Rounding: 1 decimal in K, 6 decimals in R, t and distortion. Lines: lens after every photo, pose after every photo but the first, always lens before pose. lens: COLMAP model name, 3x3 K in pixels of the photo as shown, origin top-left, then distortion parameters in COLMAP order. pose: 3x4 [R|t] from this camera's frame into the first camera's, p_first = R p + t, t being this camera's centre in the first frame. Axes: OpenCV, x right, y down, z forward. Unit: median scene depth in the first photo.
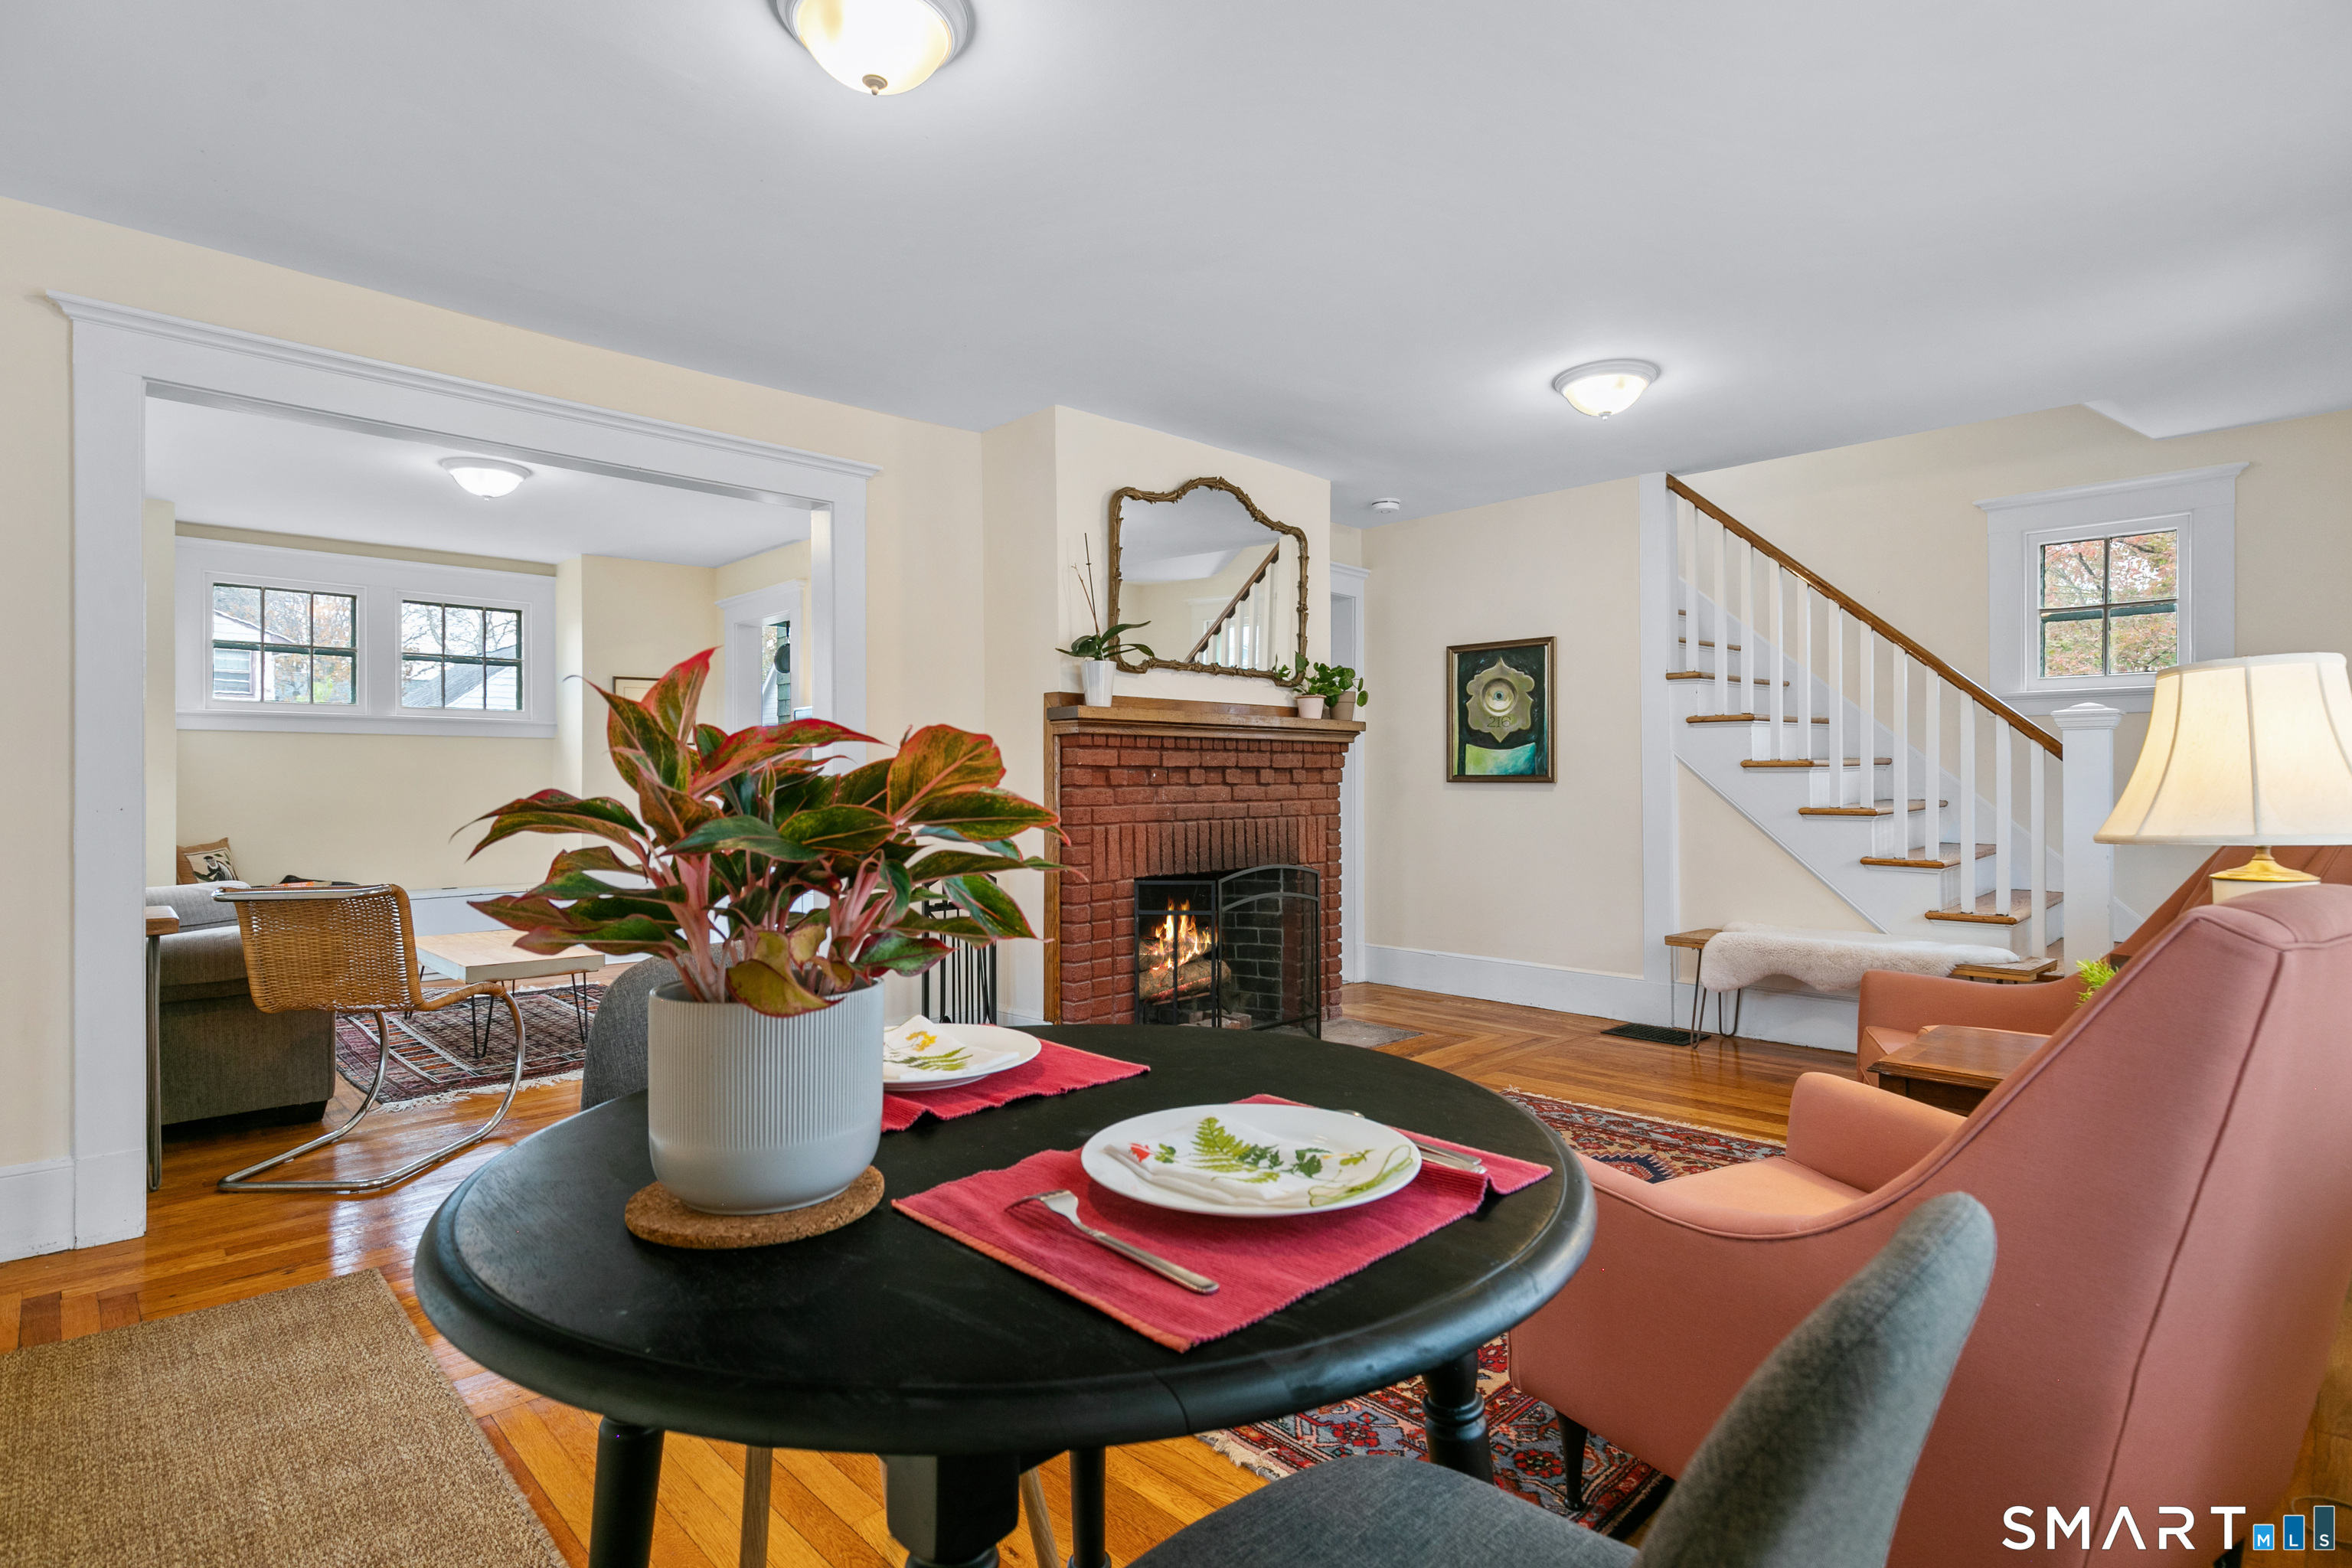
lens RADIAL K [[1170.3, 0, 1176.0], [0, 1170.3, 784.0], [0, 0, 1]] dist [-0.000896, -0.000144]
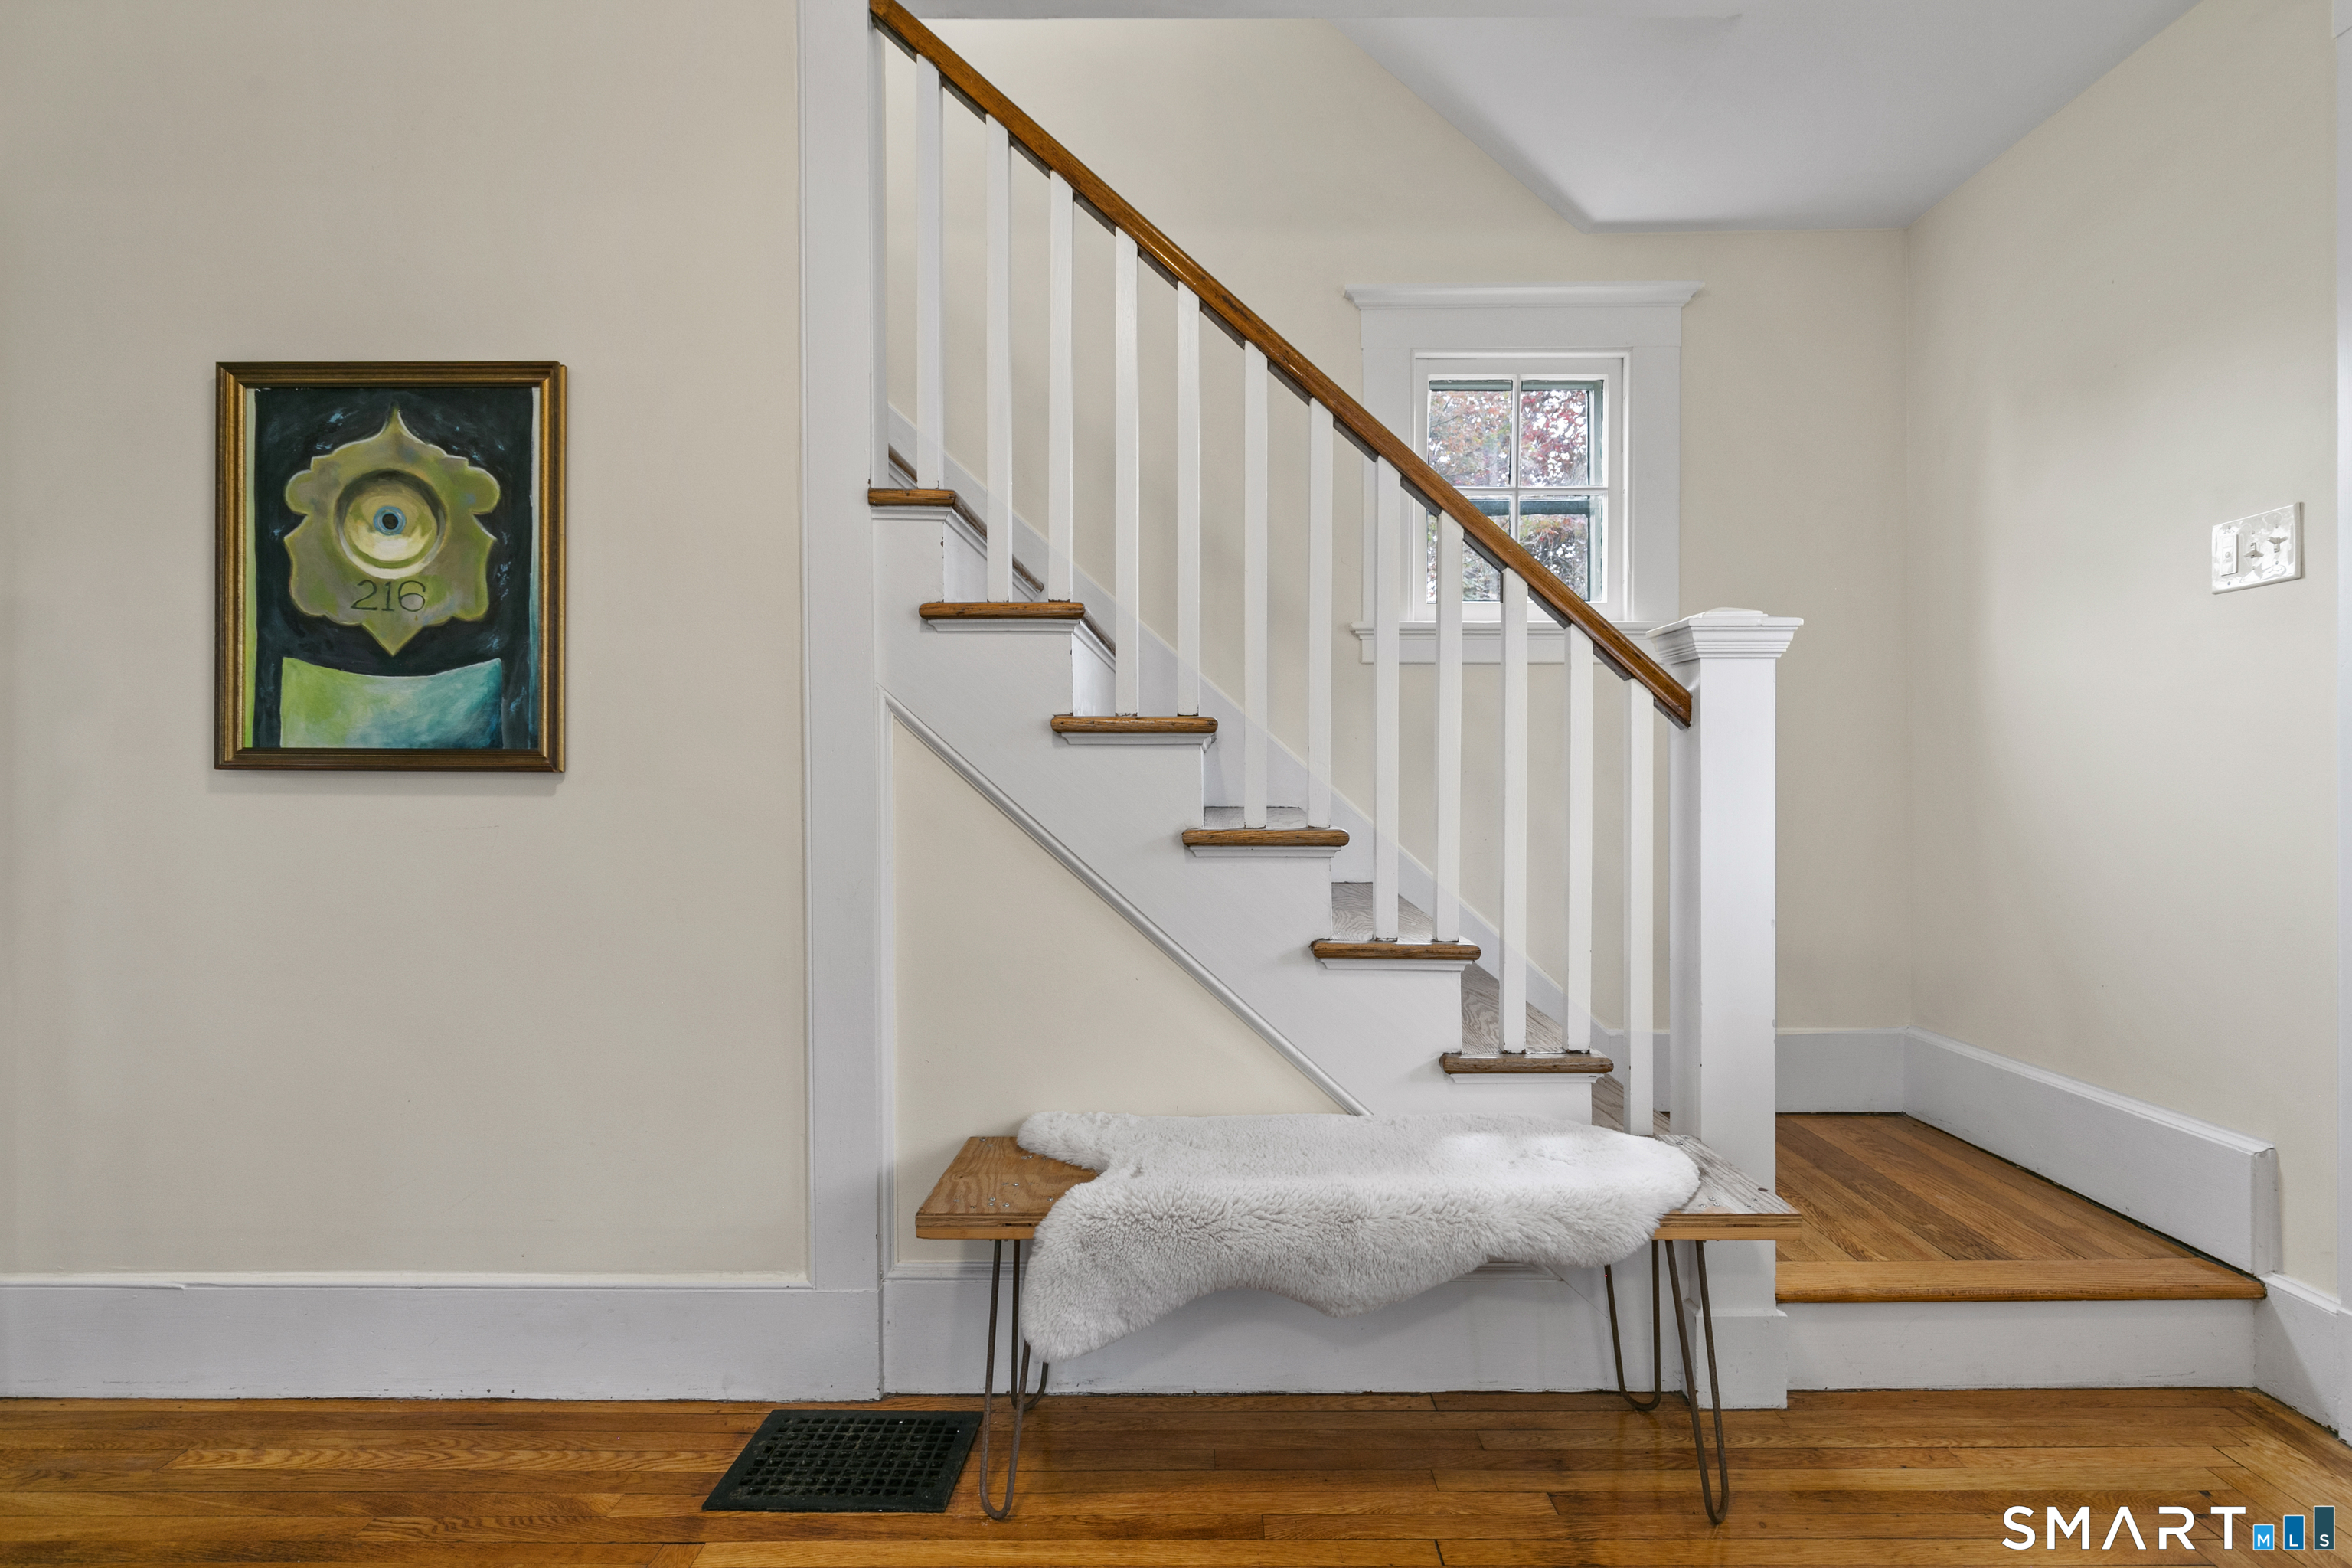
lens RADIAL K [[1314.2, 0, 1179.4], [0, 1314.2, 810.7], [0, 0, 1]] dist [-0.015652, 0.000012]
pose [[0.697011, -0.000155, 0.717060, 0.162679], [0.001504, 0.999998, -0.001246, 0.011436], [-0.717059, 0.001947, 0.697010, 0.566116]]
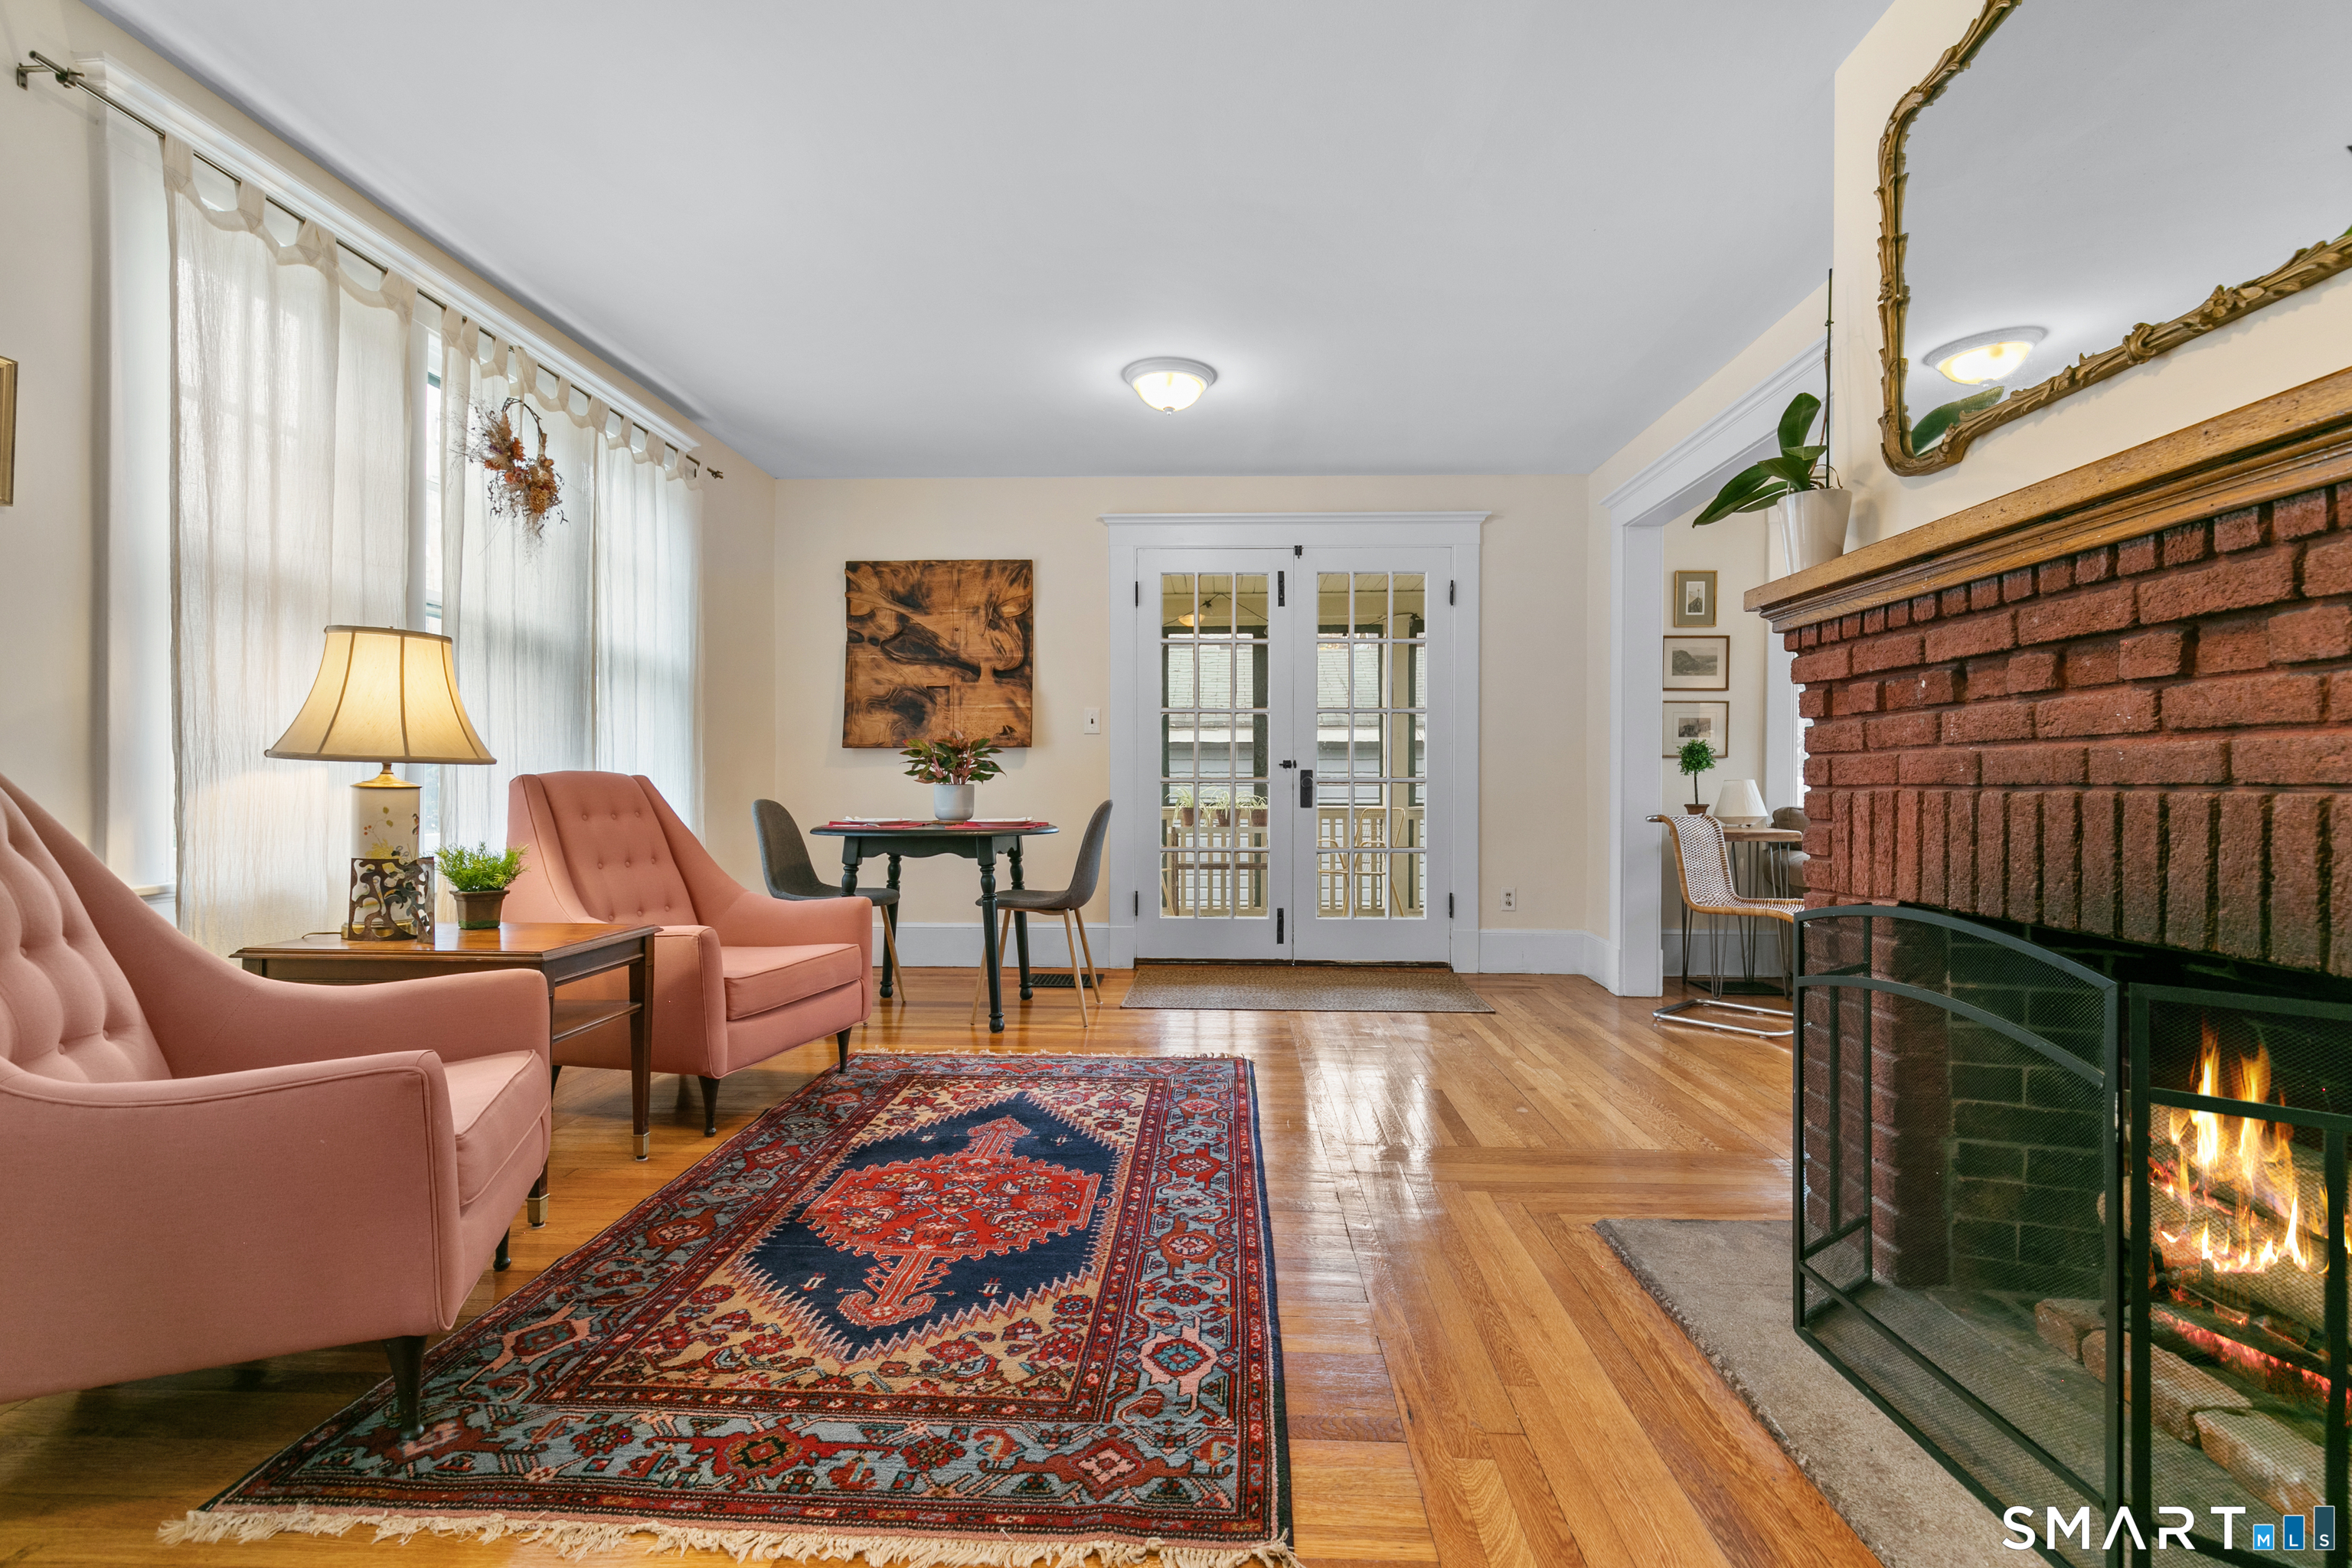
lens RADIAL K [[1073.4, 0, 1176.0], [0, 1073.4, 784.0], [0, 0, 1]] dist [0.018183, -0.000920]
pose [[-0.729591, -0.001169, -0.683883, 0.574199], [-0.005117, 0.999980, 0.003749, 0.037242], [0.683865, 0.006235, -0.729582, 1.319090]]
